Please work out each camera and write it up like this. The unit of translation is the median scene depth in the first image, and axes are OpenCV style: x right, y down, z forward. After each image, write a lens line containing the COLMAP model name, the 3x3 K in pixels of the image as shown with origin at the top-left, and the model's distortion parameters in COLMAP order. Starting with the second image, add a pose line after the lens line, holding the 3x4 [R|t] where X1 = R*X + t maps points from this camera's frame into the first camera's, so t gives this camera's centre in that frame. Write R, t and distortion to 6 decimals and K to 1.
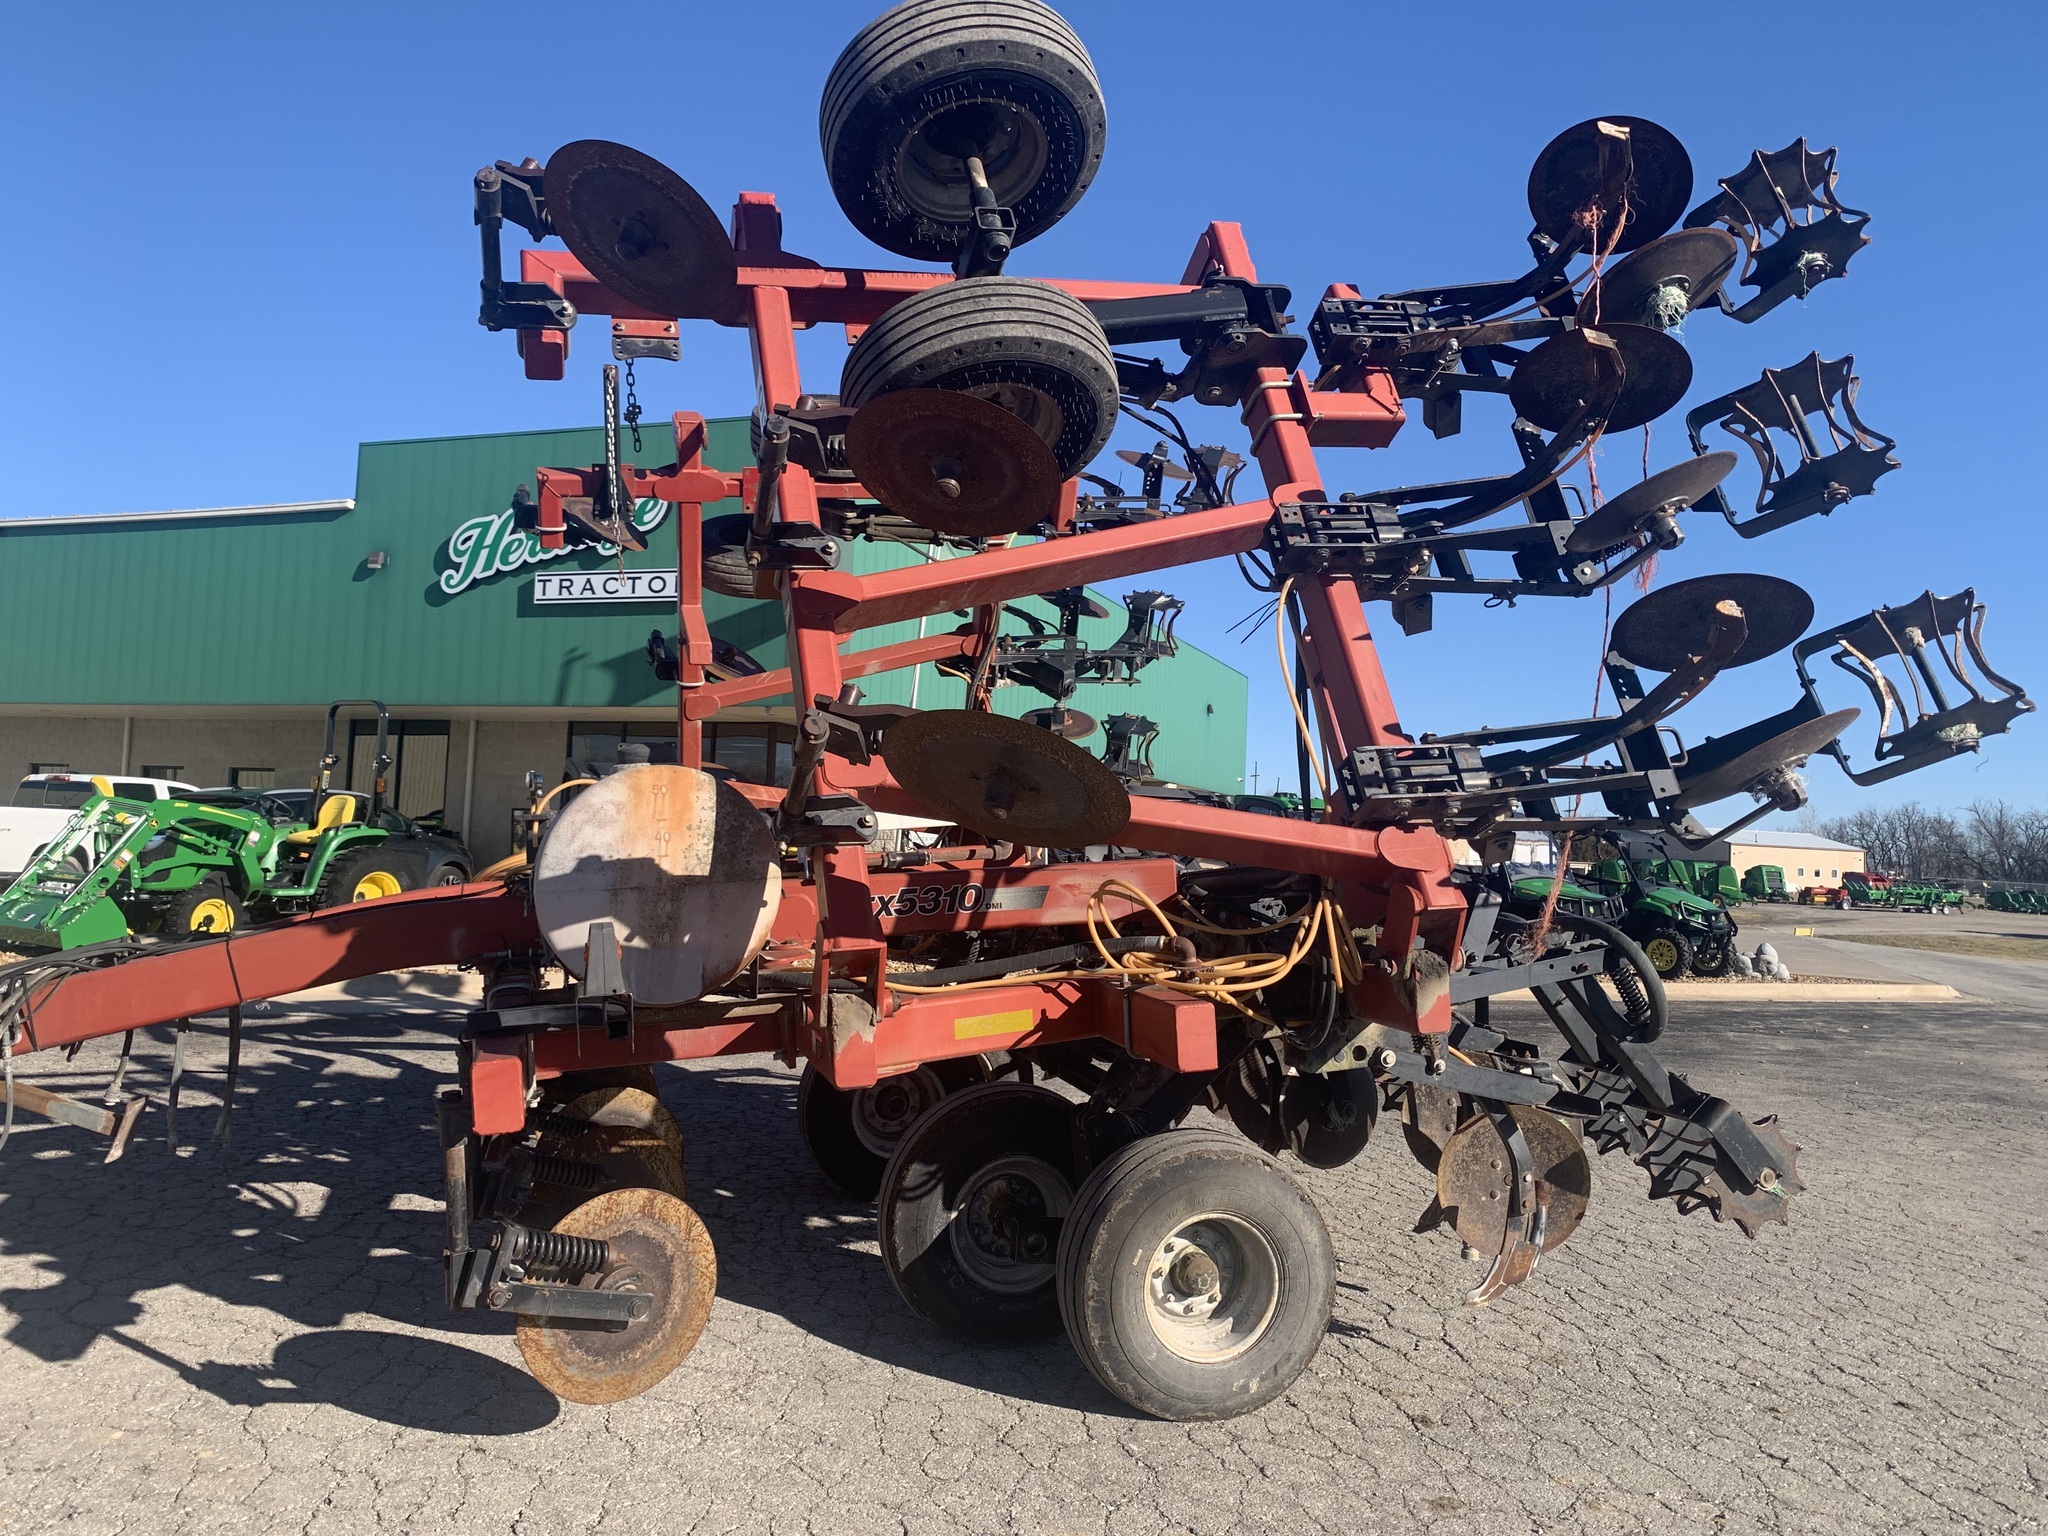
lens RADIAL K [[1551.8, 0, 992.4], [0, 1551.8, 748.6], [0, 0, 1]] dist [0.029607, -0.028530]
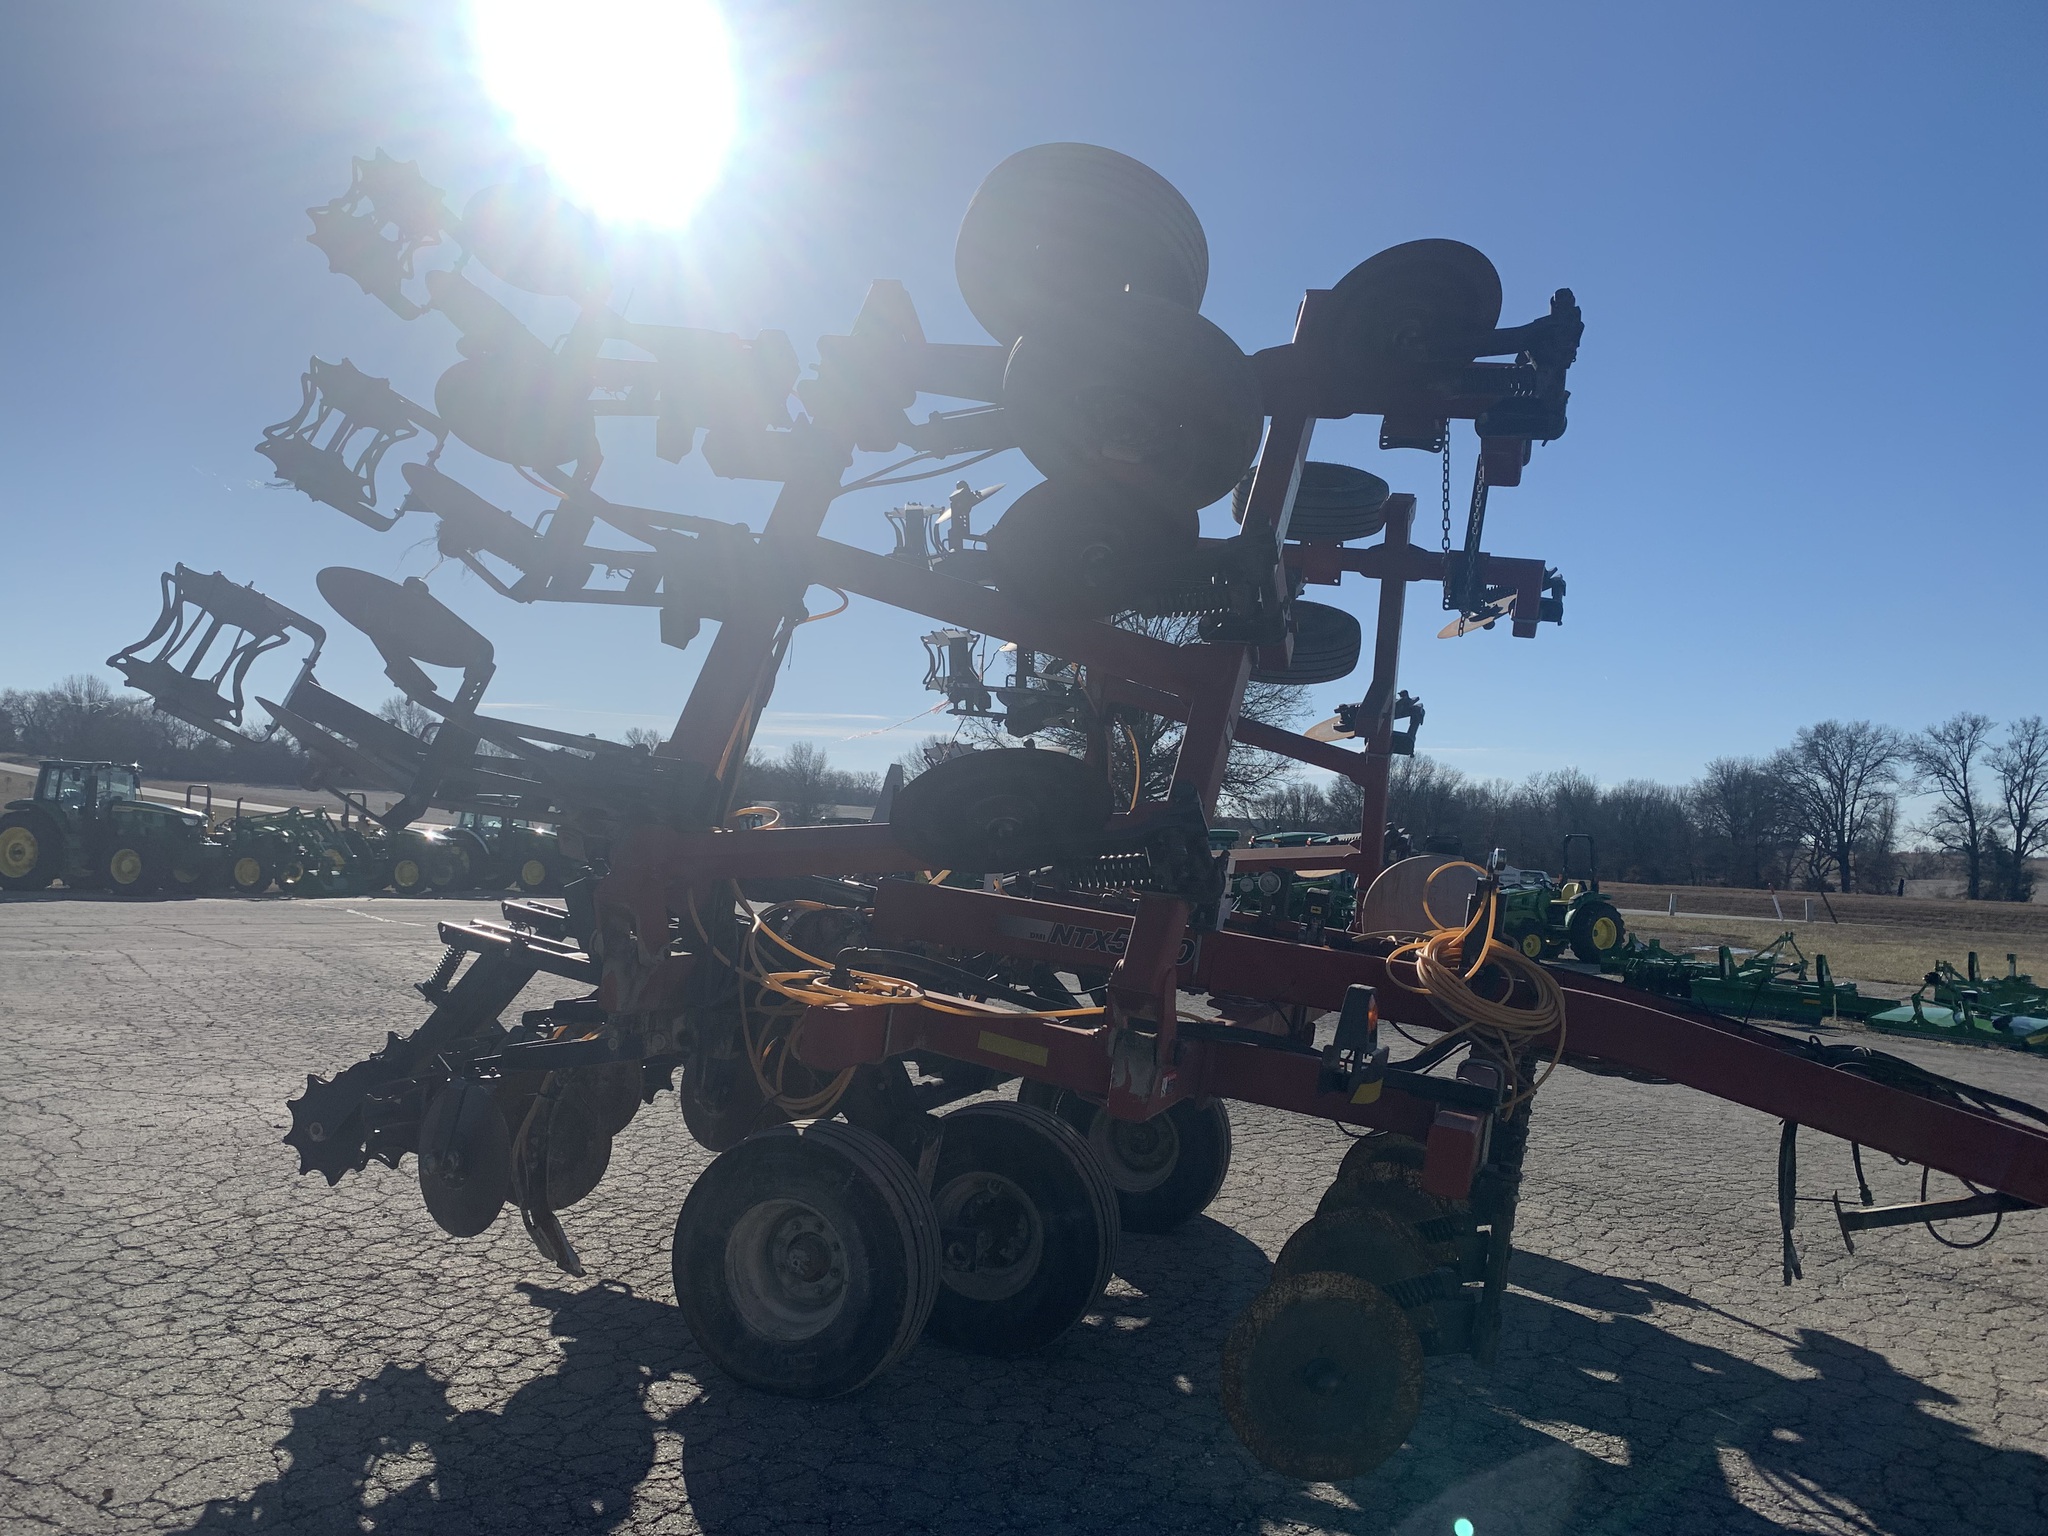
lens RADIAL K [[1569.5, 0, 1019.1], [0, 1569.5, 757.7], [0, 0, 1]] dist [0.008858, -0.005795]
pose [[-0.818973, -0.057356, 0.570959, -0.791843], [-0.116029, 0.990992, -0.066880, 0.071426], [-0.561979, -0.121021, -0.818250, 2.583564]]
